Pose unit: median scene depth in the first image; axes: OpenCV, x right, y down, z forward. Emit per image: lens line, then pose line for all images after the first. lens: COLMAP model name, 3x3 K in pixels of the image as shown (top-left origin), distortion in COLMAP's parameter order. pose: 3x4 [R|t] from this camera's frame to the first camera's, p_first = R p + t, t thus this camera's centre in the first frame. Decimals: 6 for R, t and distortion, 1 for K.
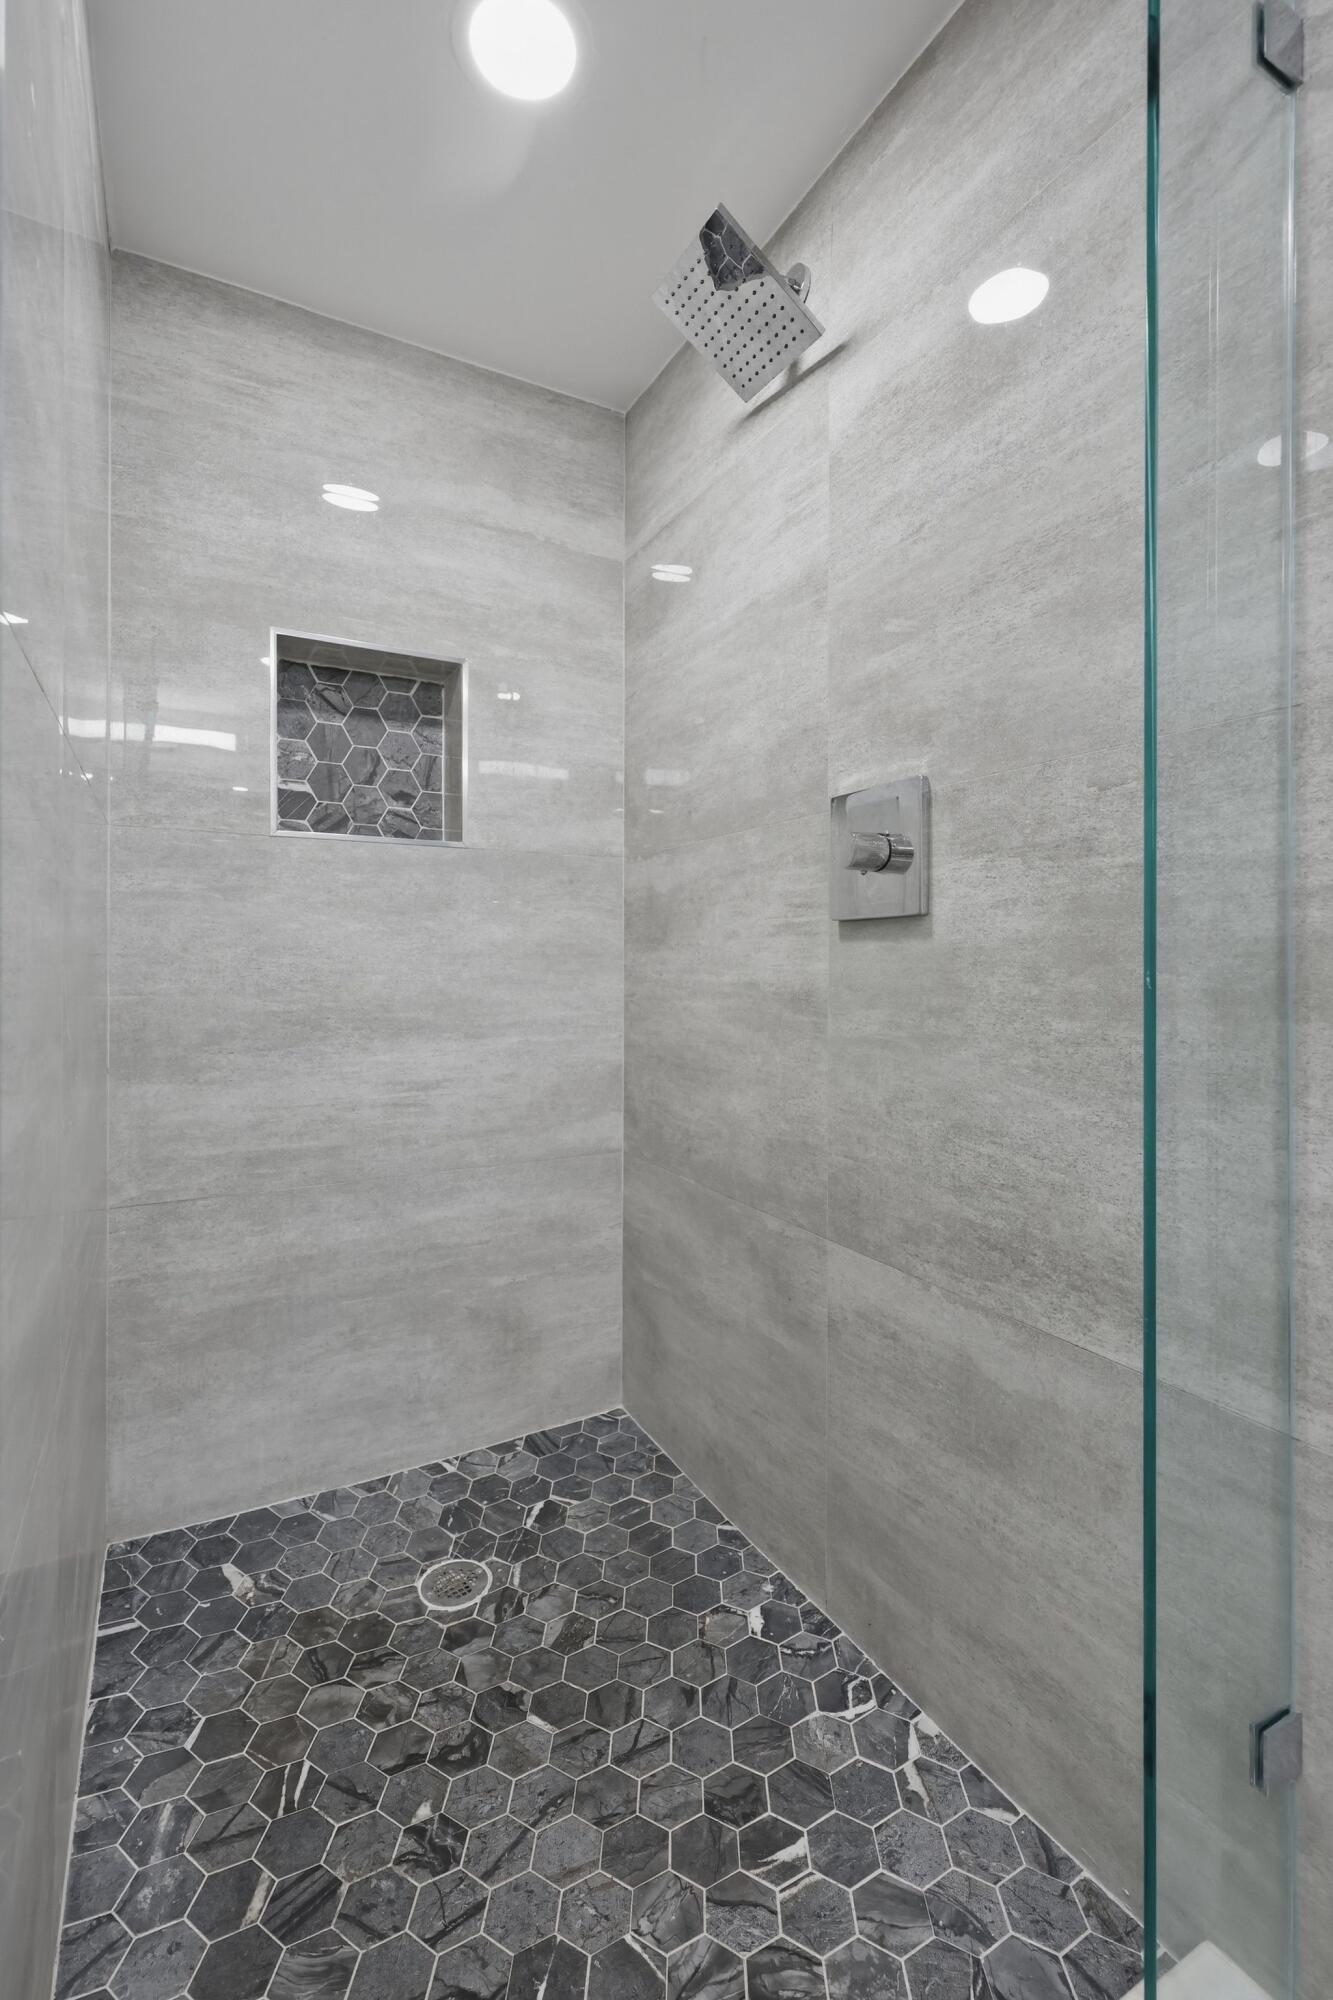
lens RADIAL K [[857.3, 0, 666.4], [0, 857.3, 986.1], [0, 0, 1]] dist [0.000307, -0.000275]
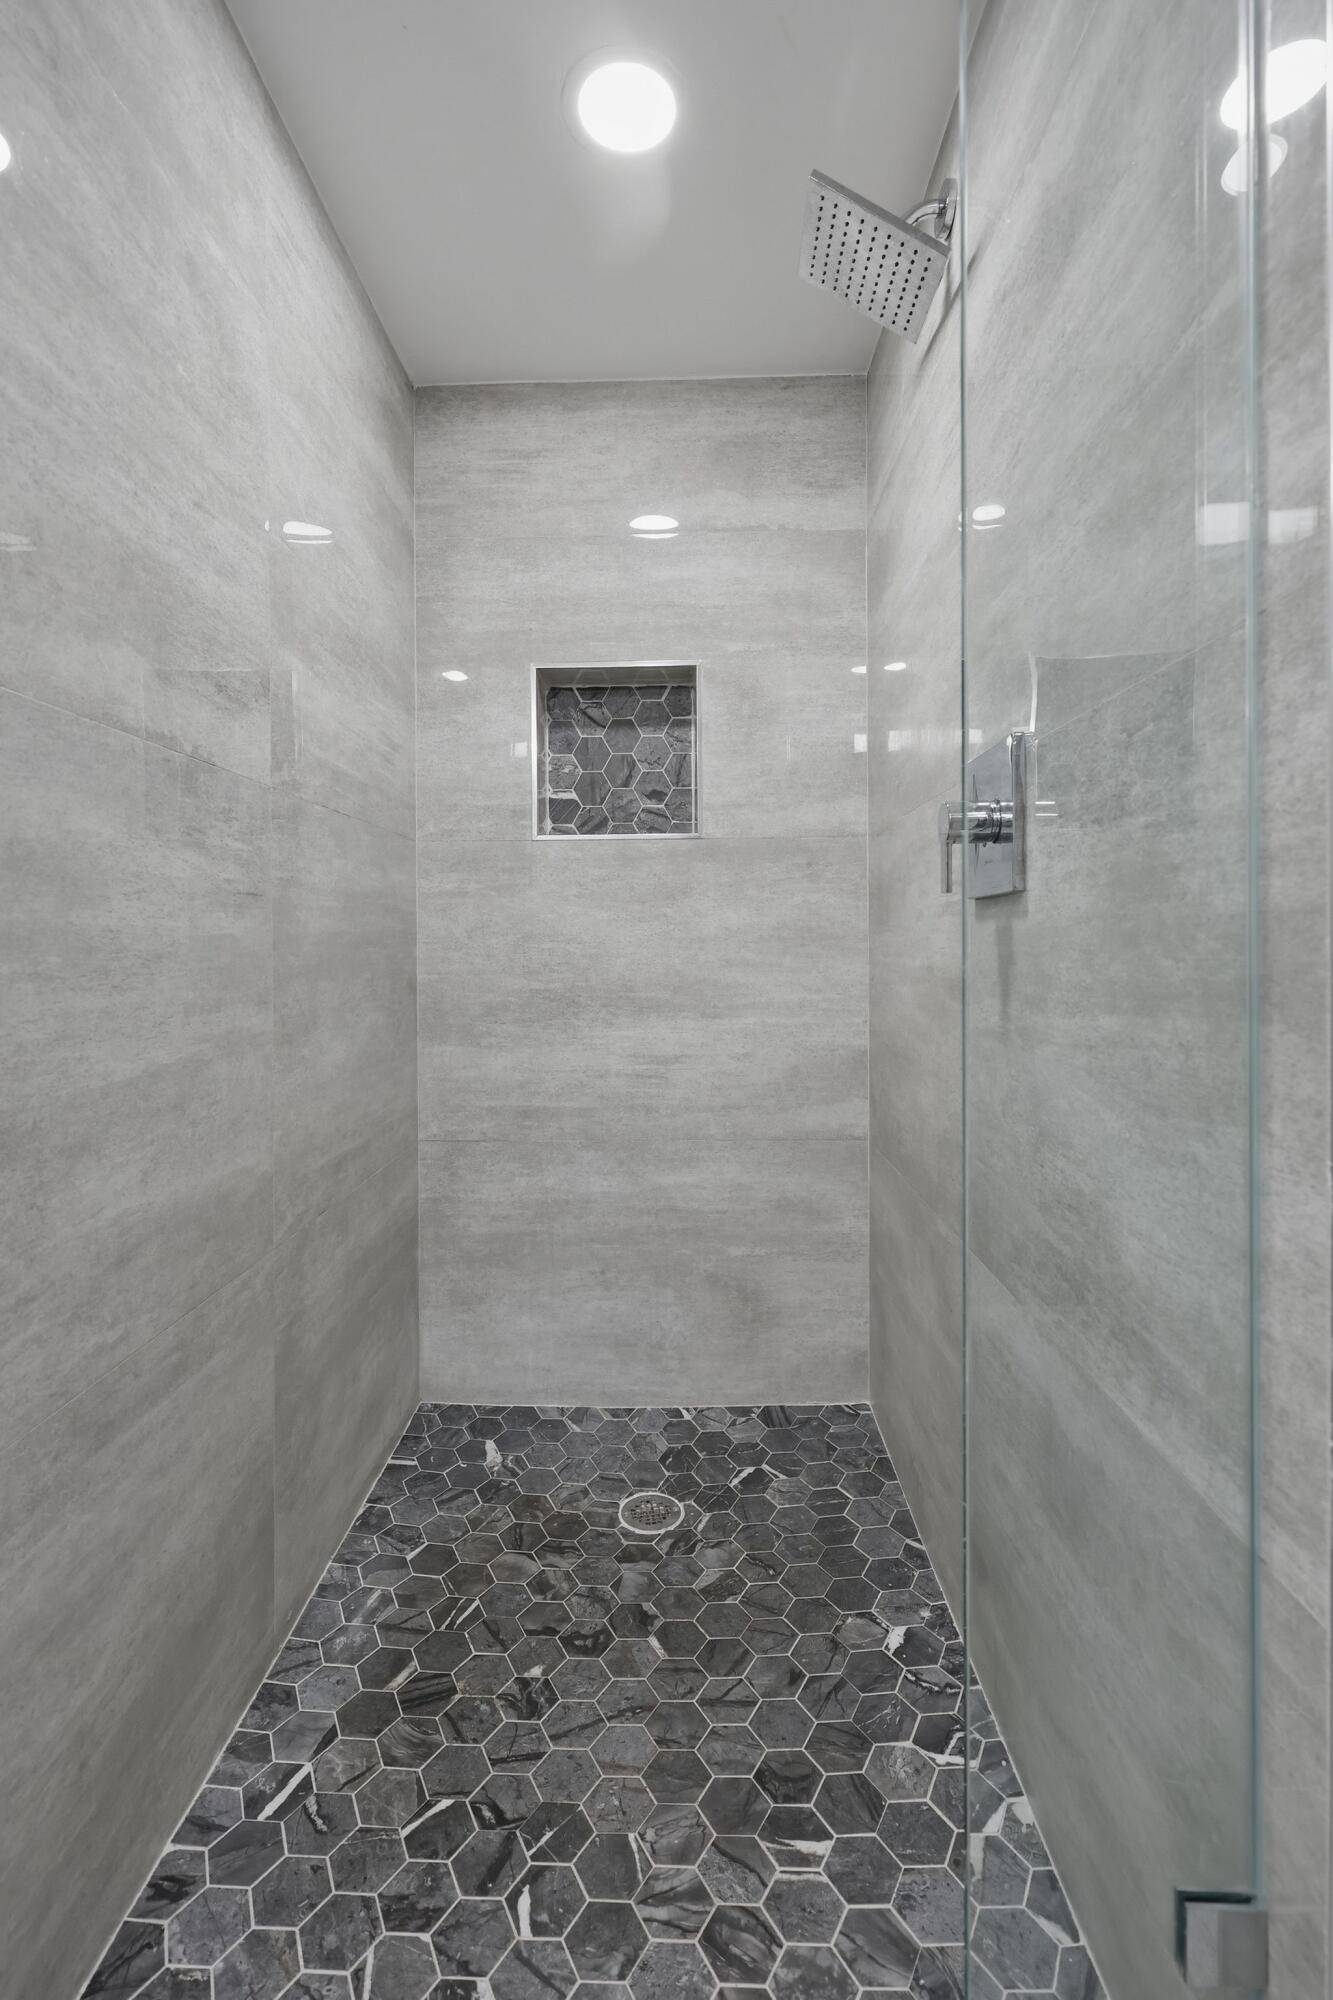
lens RADIAL K [[857.3, 0, 605.3], [0, 857.3, 976.5], [0, 0, 1]] dist [0.000307, -0.000275]
pose [[0.875531, 0.009735, -0.483063, 0.216557], [-0.004814, 0.999923, 0.011425, -0.002211], [0.483137, -0.007677, 0.875511, 0.014276]]
